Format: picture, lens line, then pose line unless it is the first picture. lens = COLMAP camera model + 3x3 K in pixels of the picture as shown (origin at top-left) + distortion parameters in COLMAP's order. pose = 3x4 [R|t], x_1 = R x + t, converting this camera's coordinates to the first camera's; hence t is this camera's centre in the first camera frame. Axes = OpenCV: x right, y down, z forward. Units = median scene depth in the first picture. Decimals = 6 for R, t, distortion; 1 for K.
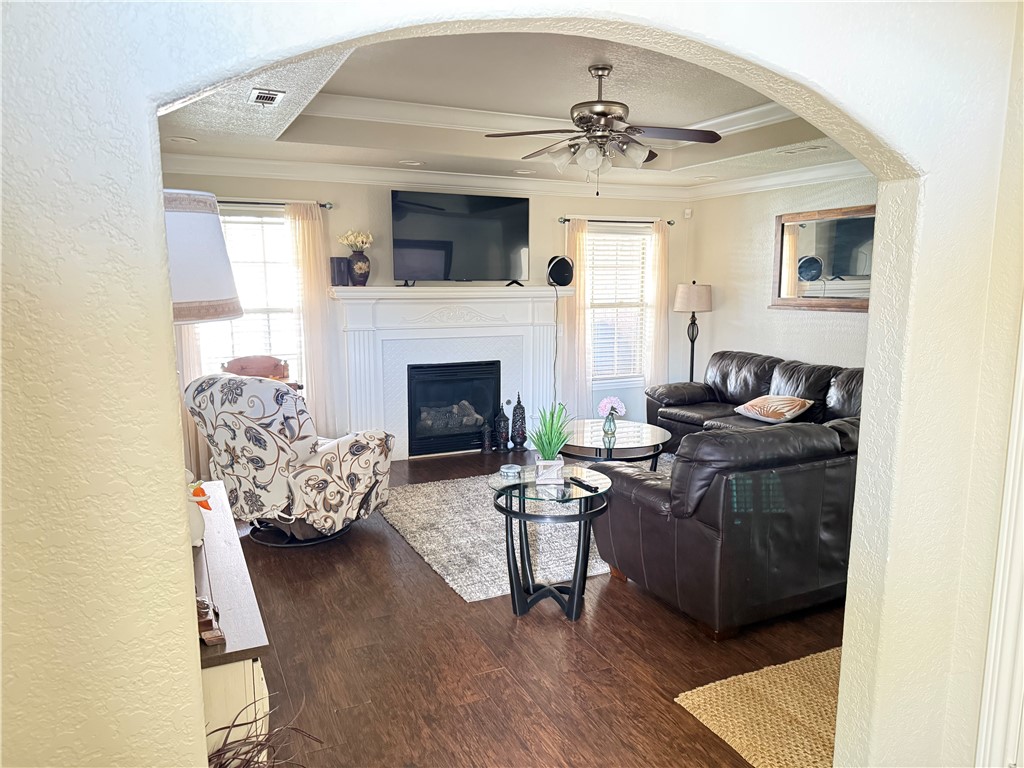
lens RADIAL K [[728.1, 0, 505.0], [0, 728.1, 394.5], [0, 0, 1]] dist [0.066132, -0.051765]
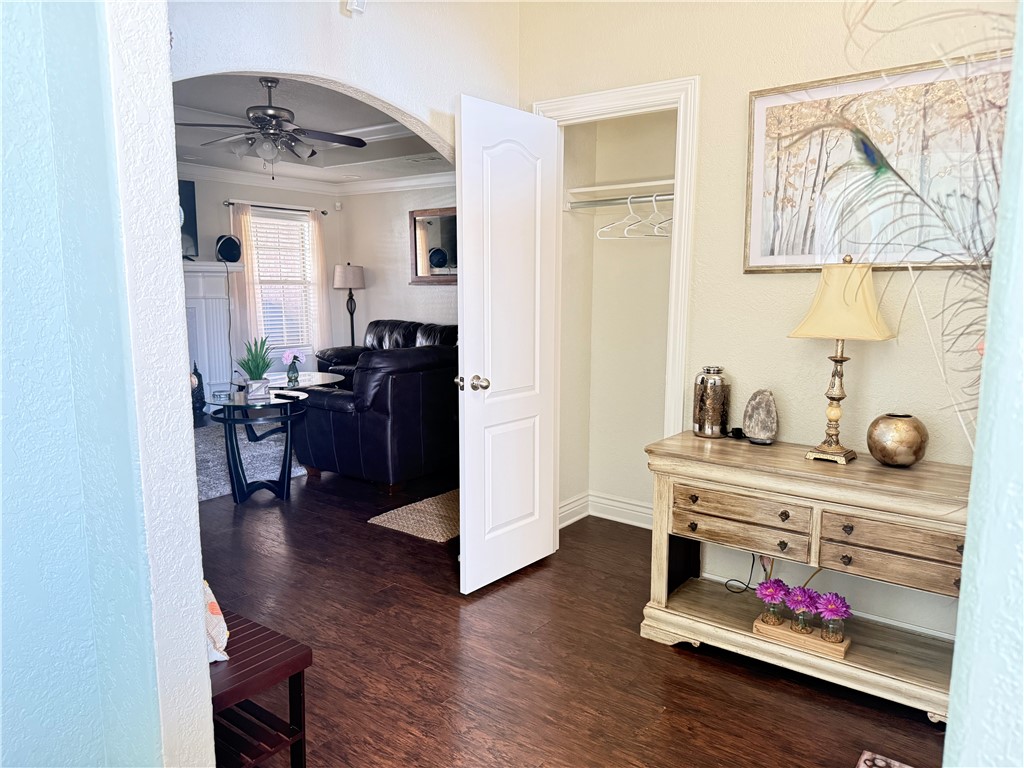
lens RADIAL K [[728.1, 0, 520.3], [0, 728.1, 389.9], [0, 0, 1]] dist [0.066132, -0.051765]
pose [[0.880911, -0.065880, 0.468674, -0.073383], [0.070198, 0.997499, 0.008274, 0.066914], [-0.468047, 0.025611, 0.883332, -0.192544]]
